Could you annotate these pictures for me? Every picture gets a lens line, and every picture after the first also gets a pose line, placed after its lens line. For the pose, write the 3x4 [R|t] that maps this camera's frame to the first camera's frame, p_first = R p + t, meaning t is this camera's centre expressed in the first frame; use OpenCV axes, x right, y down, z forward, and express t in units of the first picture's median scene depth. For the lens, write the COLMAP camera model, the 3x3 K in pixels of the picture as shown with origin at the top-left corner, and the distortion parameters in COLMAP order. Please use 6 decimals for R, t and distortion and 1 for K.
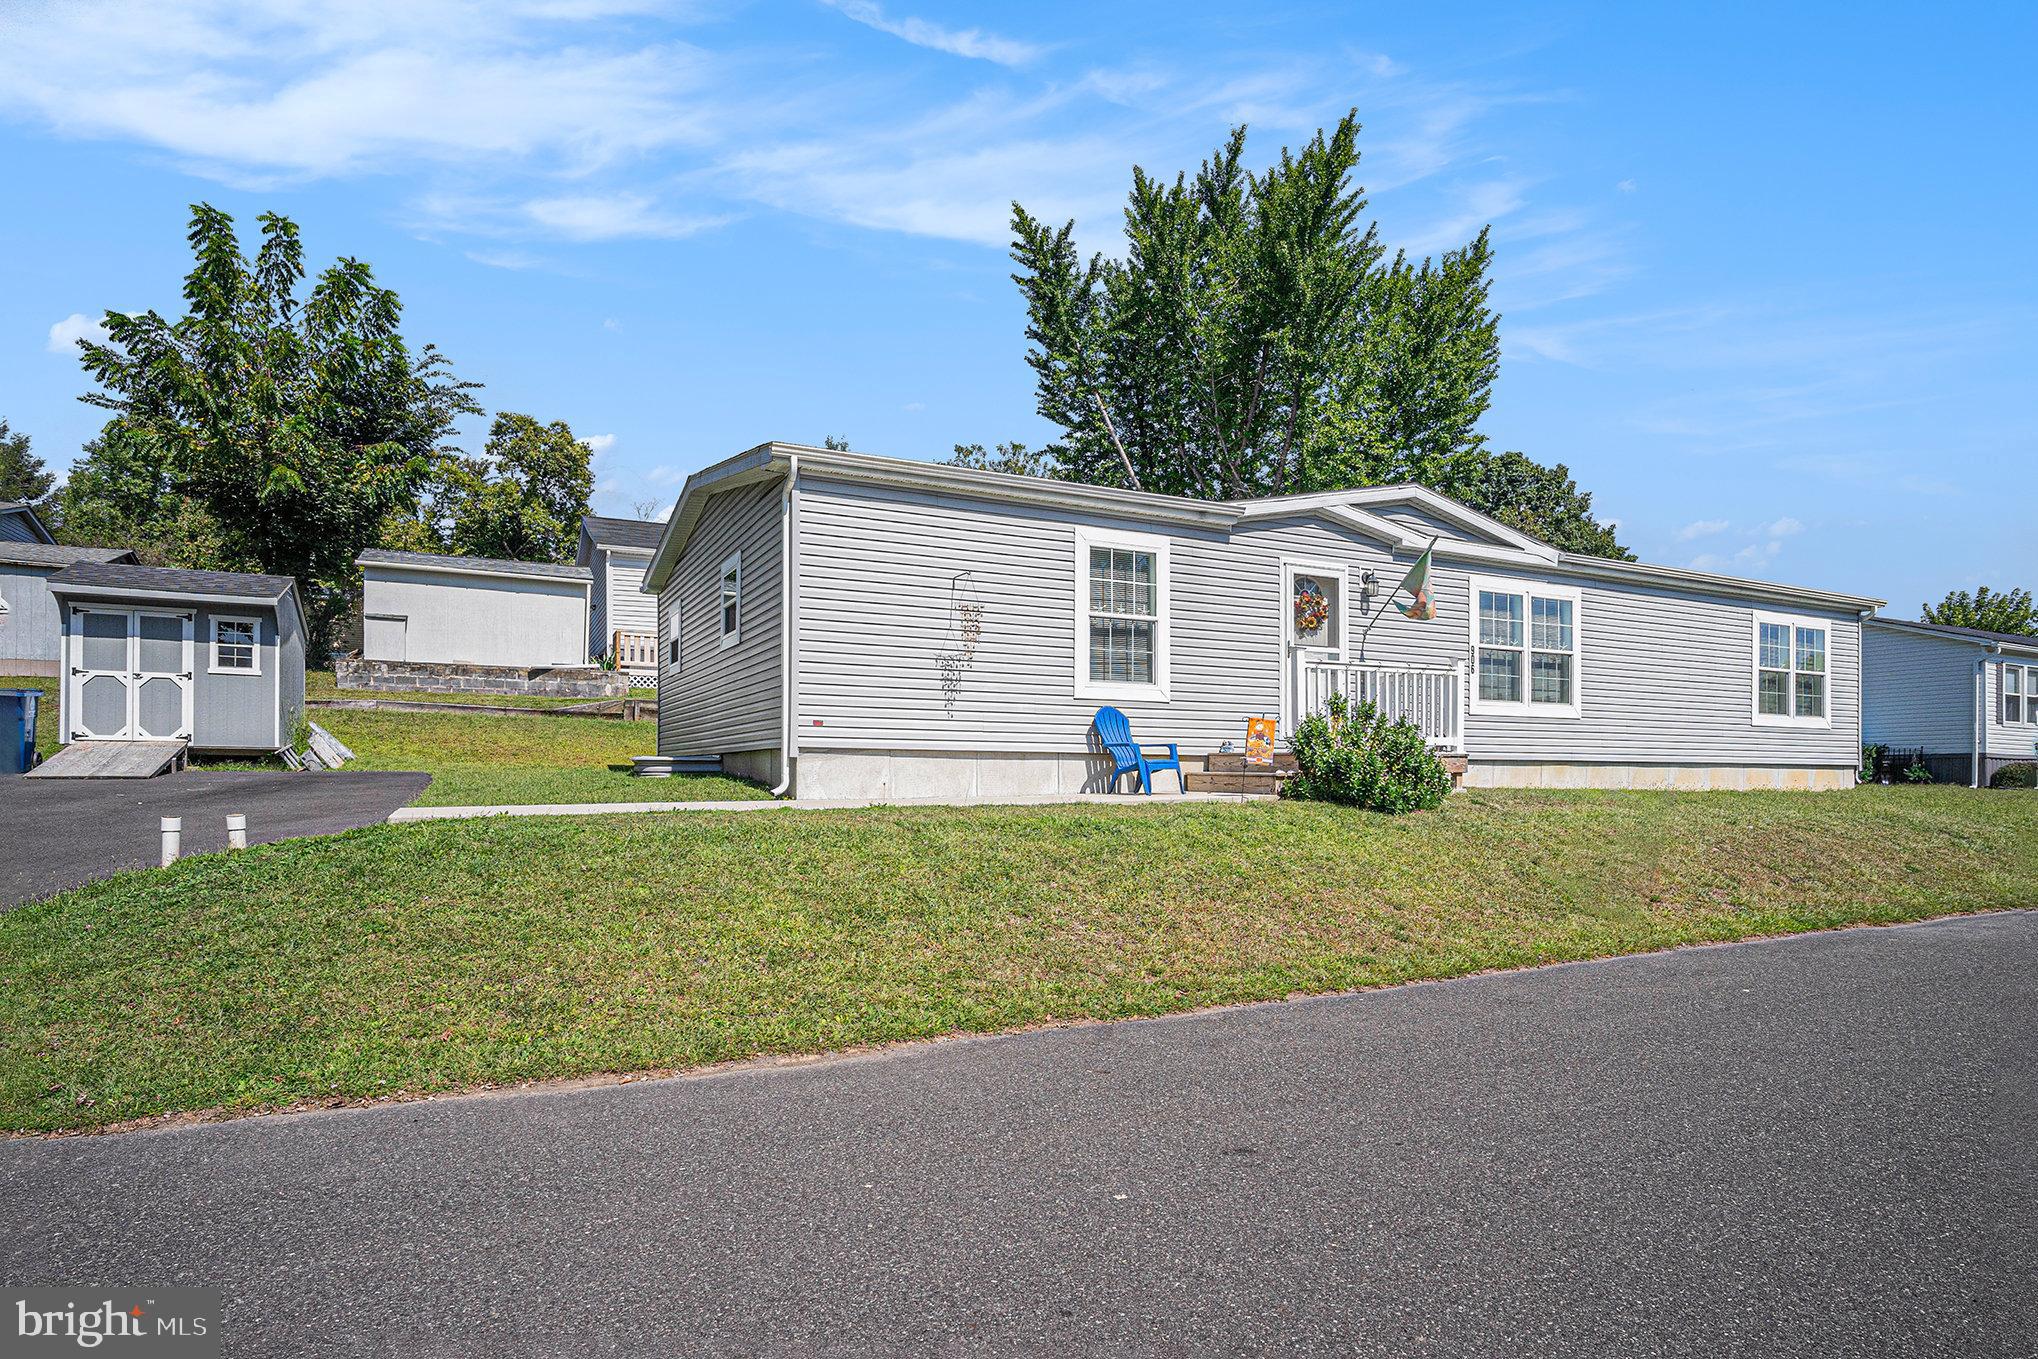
lens RADIAL K [[1098.9, 0, 1018.7], [0, 1098.9, 714.5], [0, 0, 1]] dist [-0.034513, 0.001543]
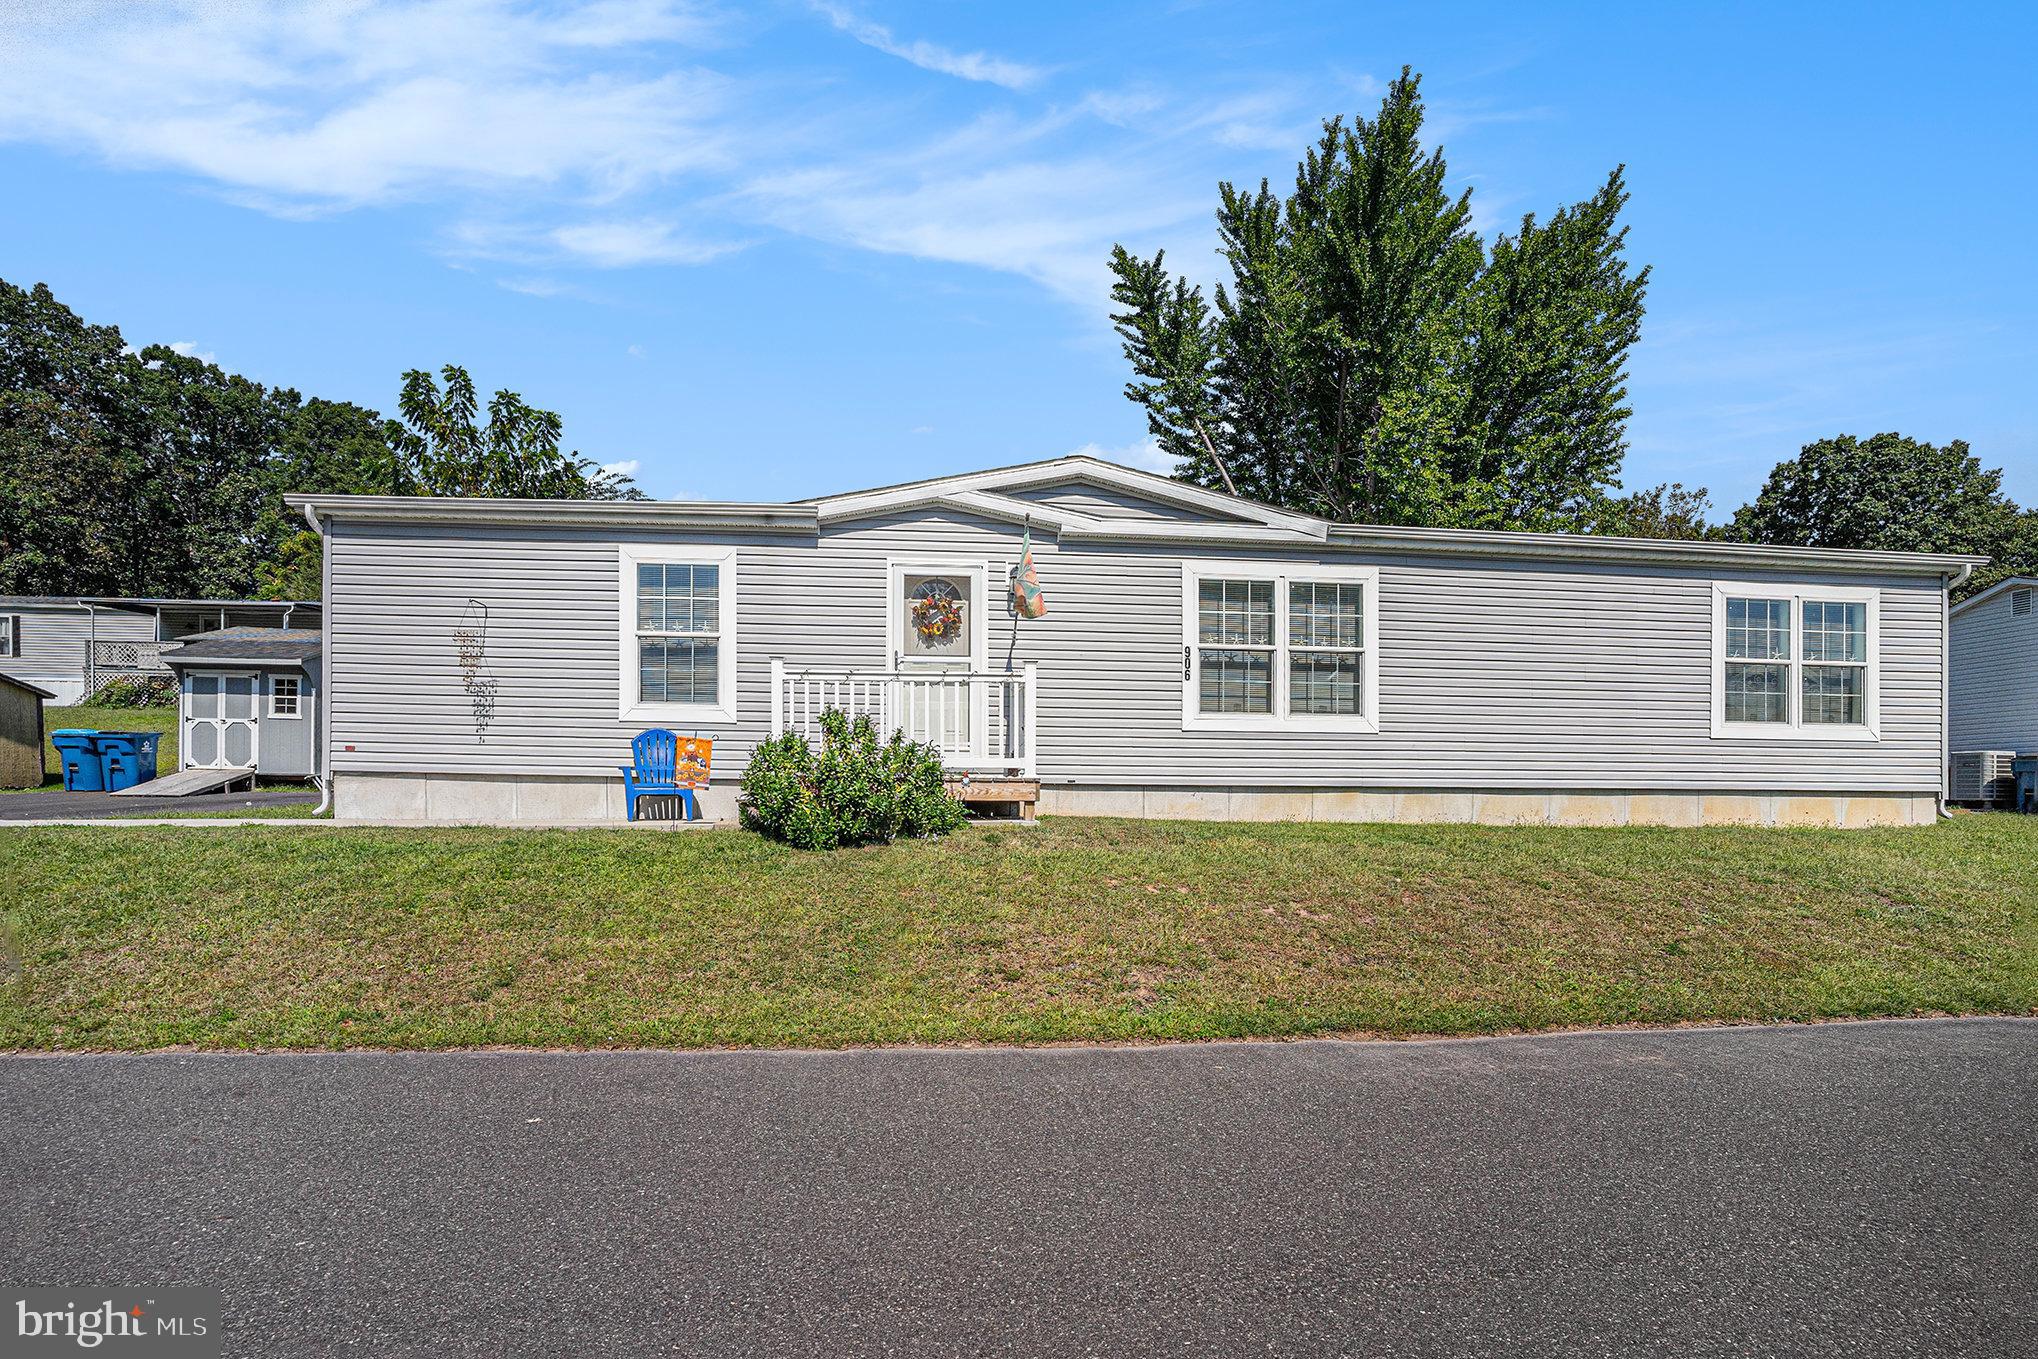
lens RADIAL K [[979.4, 0, 1007.6], [0, 979.4, 751.3], [0, 0, 1]] dist [-0.061740, 0.021152]
pose [[0.928010, -0.011404, -0.372380, 0.529839], [0.013583, 0.999903, 0.003228, 0.010978], [0.372307, -0.008053, 0.928075, 0.251162]]
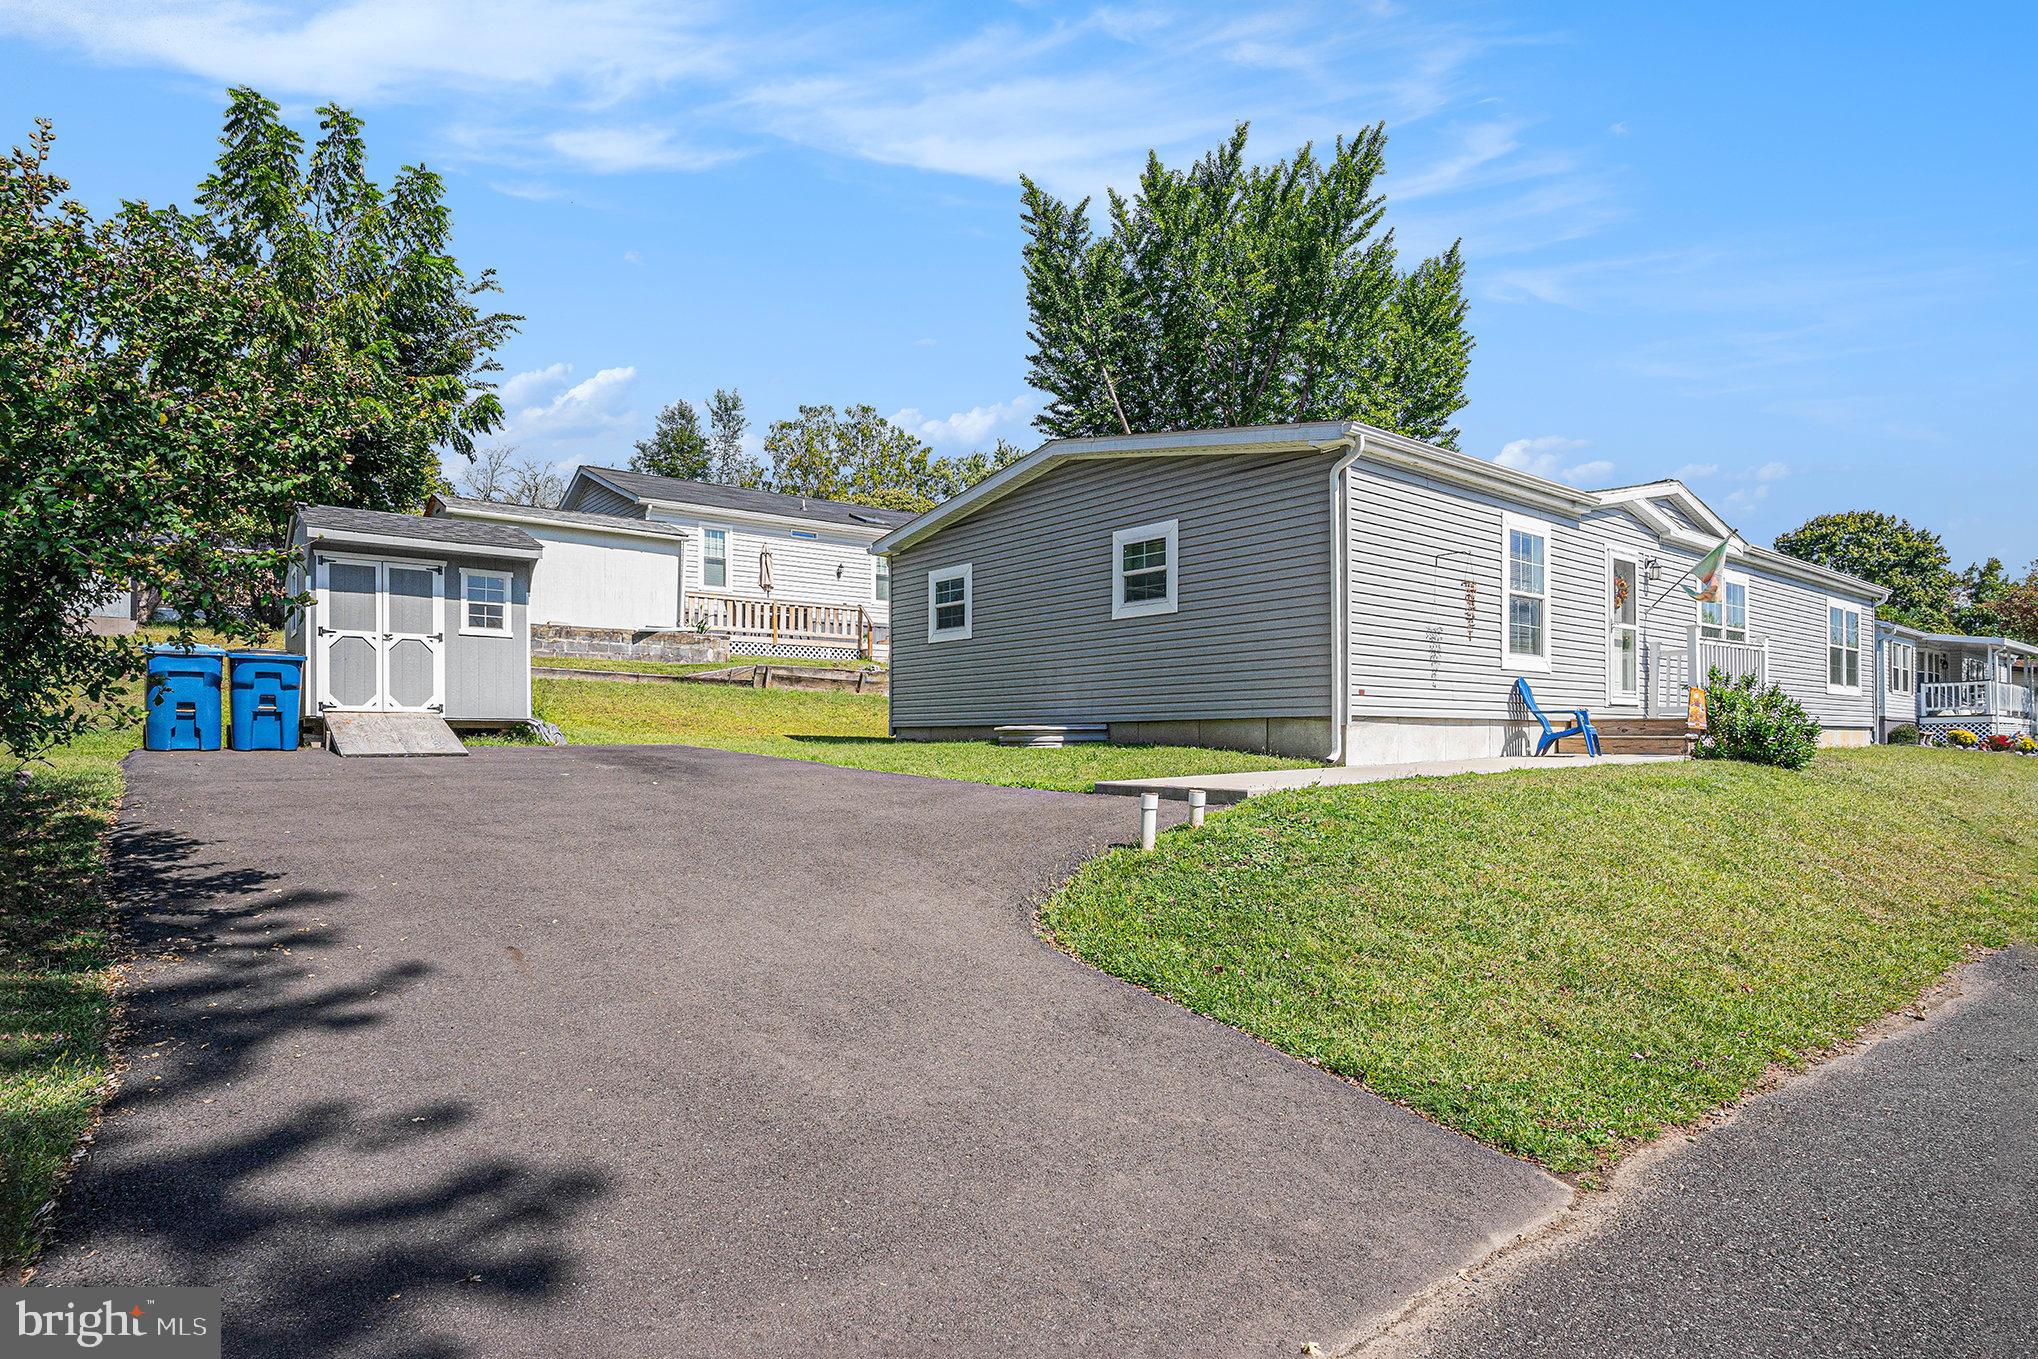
lens RADIAL K [[1102.9, 0, 1021.1], [0, 1102.9, 687.5], [0, 0, 1]] dist [-0.035240, 0.000232]
pose [[0.975938, 0.001160, 0.218043, -0.499649], [-0.002394, 0.999983, 0.005392, -0.001189], [-0.218033, -0.005784, 0.975924, 0.033374]]
